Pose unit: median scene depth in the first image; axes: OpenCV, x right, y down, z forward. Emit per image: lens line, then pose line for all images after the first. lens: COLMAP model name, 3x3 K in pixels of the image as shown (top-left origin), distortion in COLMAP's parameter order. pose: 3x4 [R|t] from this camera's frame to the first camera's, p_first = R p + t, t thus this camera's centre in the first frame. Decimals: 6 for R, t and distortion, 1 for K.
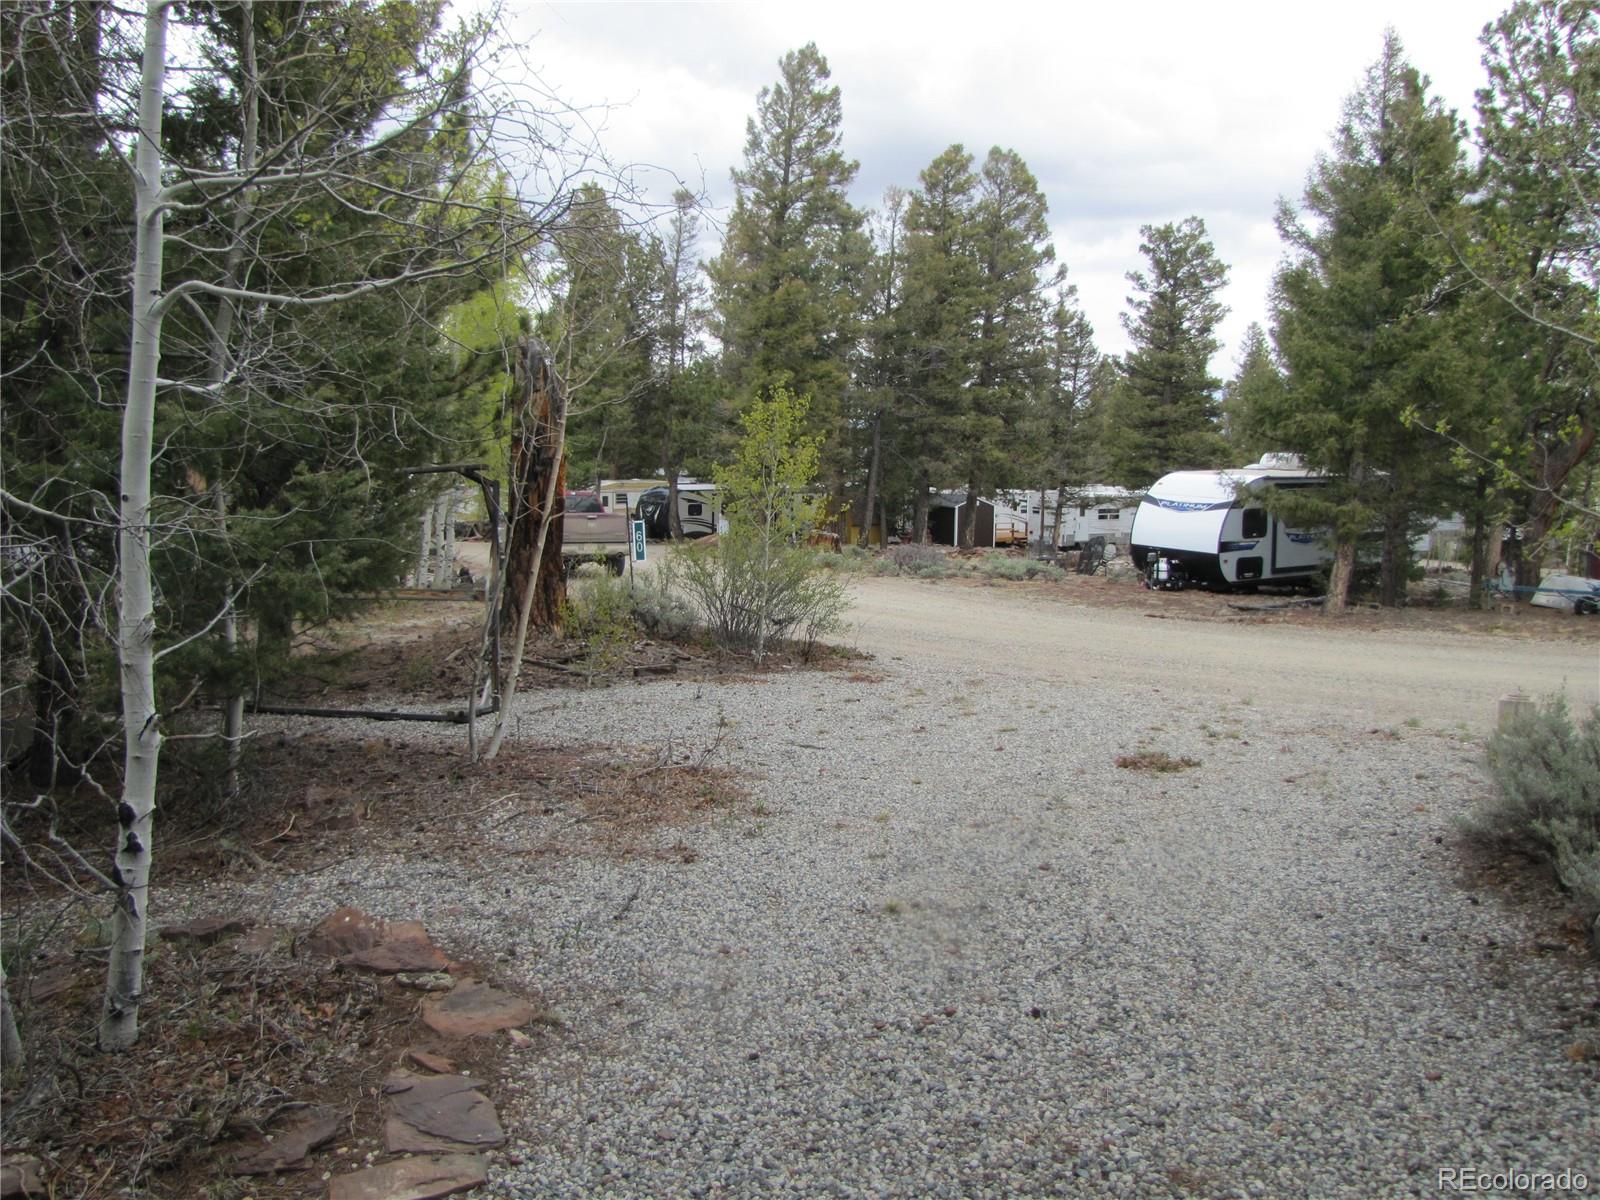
lens RADIAL K [[1395.5, 0, 784.9], [0, 1395.5, 584.3], [0, 0, 1]] dist [-0.156527, 0.141115]
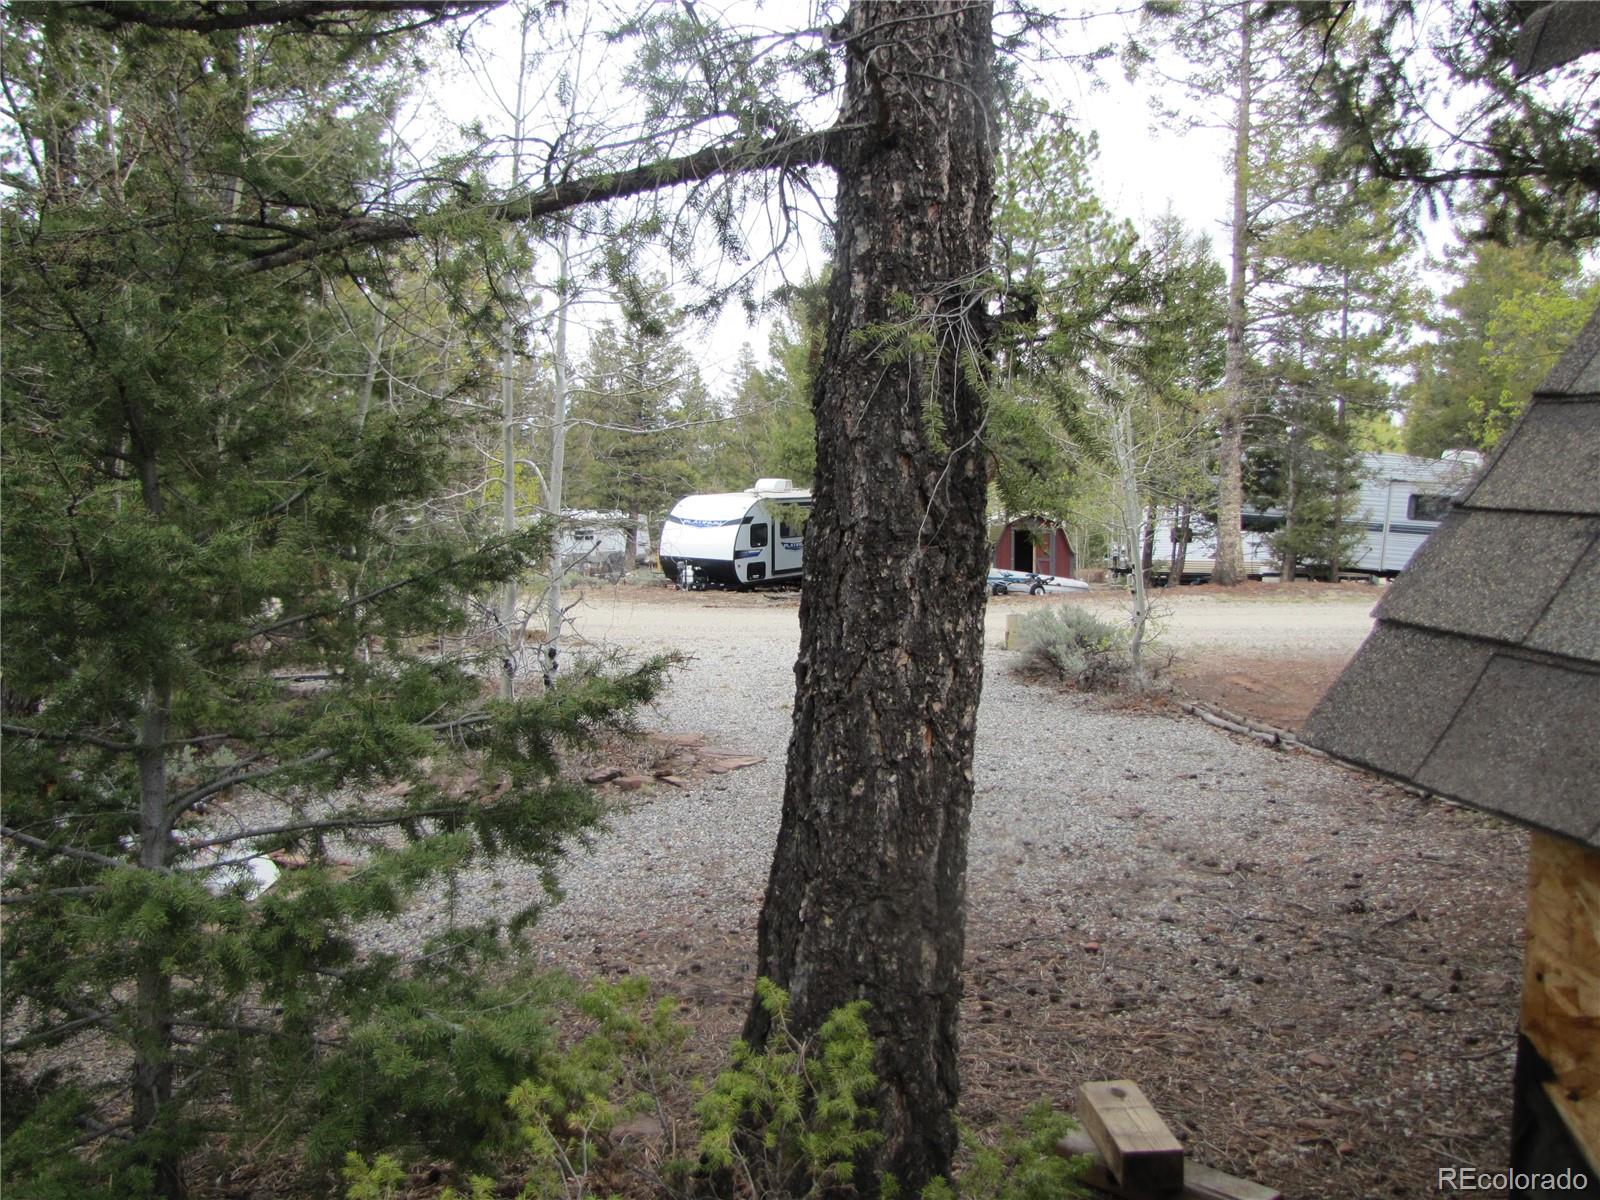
lens RADIAL K [[1361.8, 0, 798.1], [0, 1361.8, 594.0], [0, 0, 1]] dist [-0.140473, 0.115817]
pose [[0.914751, -0.044137, 0.401599, -0.125159], [0.048217, 0.998837, -0.000052, 0.010834], [-0.401130, 0.019411, 0.915816, -0.151864]]
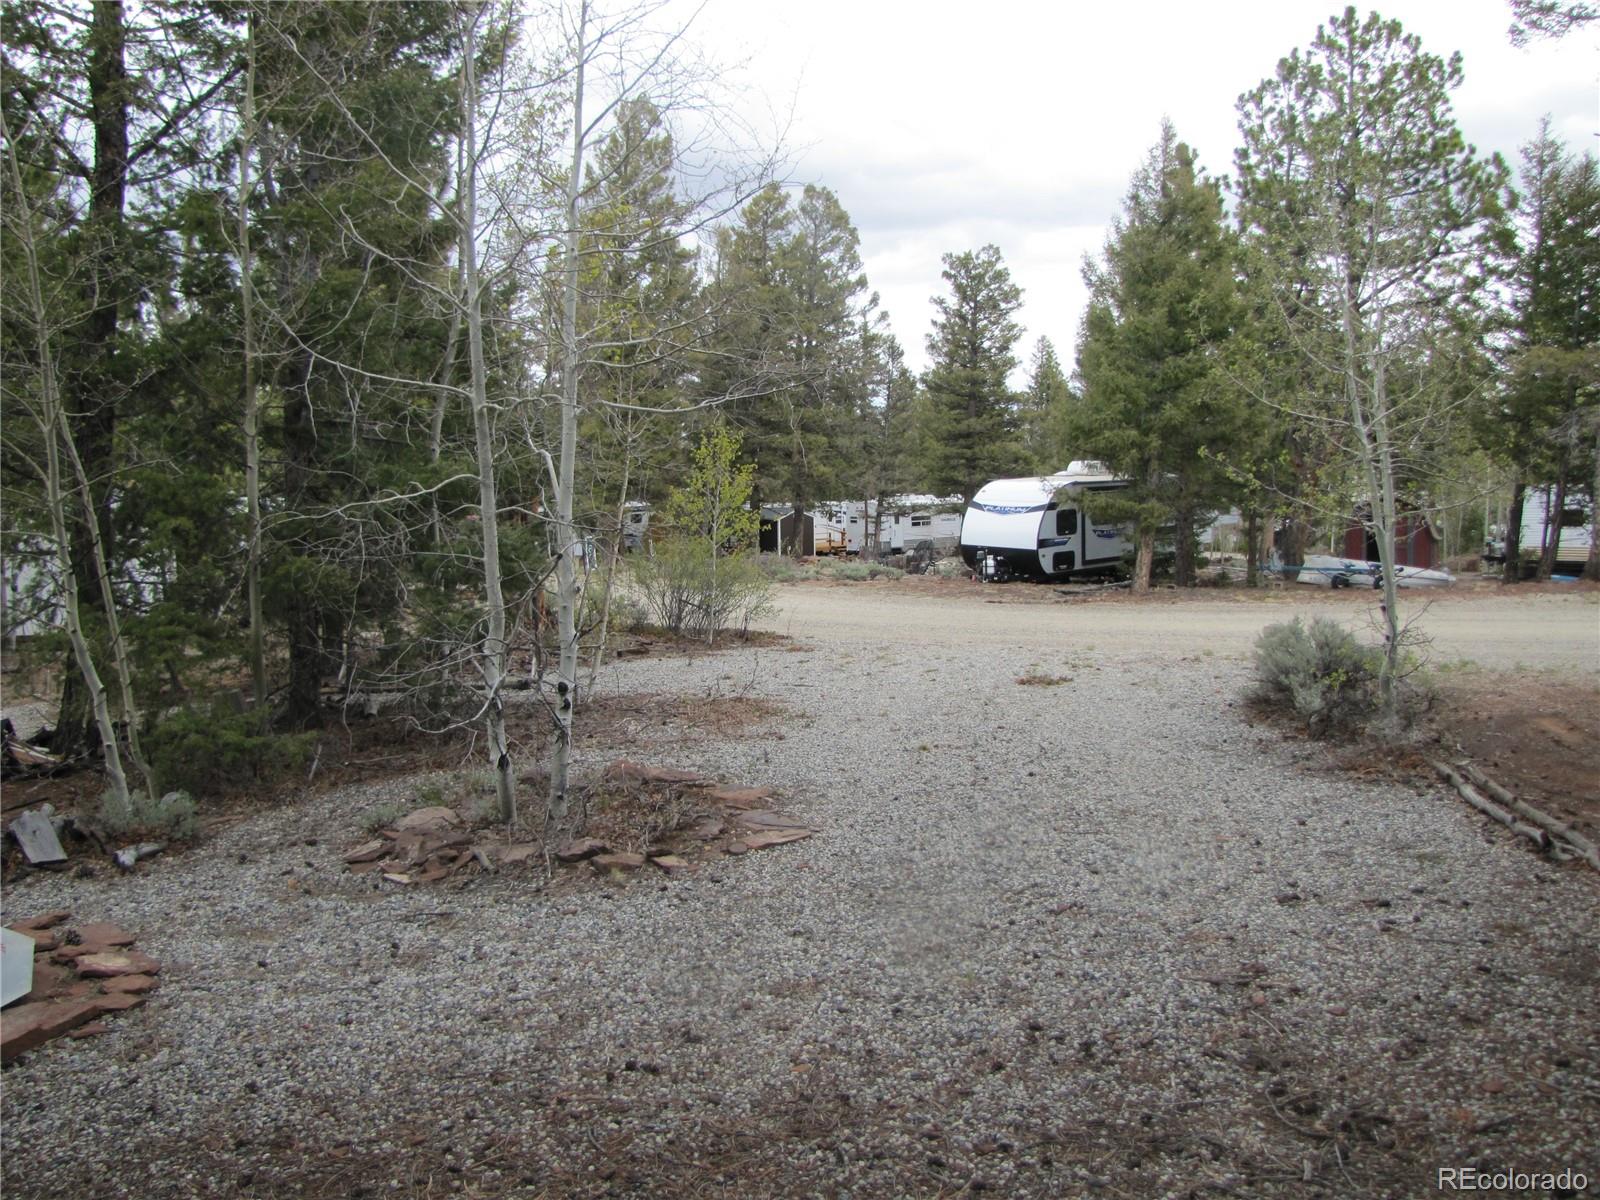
lens RADIAL K [[1361.8, 0, 789.6], [0, 1361.8, 601.1], [0, 0, 1]] dist [-0.140473, 0.115817]
pose [[0.989479, -0.044233, 0.137748, -0.050041], [0.044020, 0.999020, 0.004590, 0.006543], [-0.137816, 0.001522, 0.990457, -0.102458]]
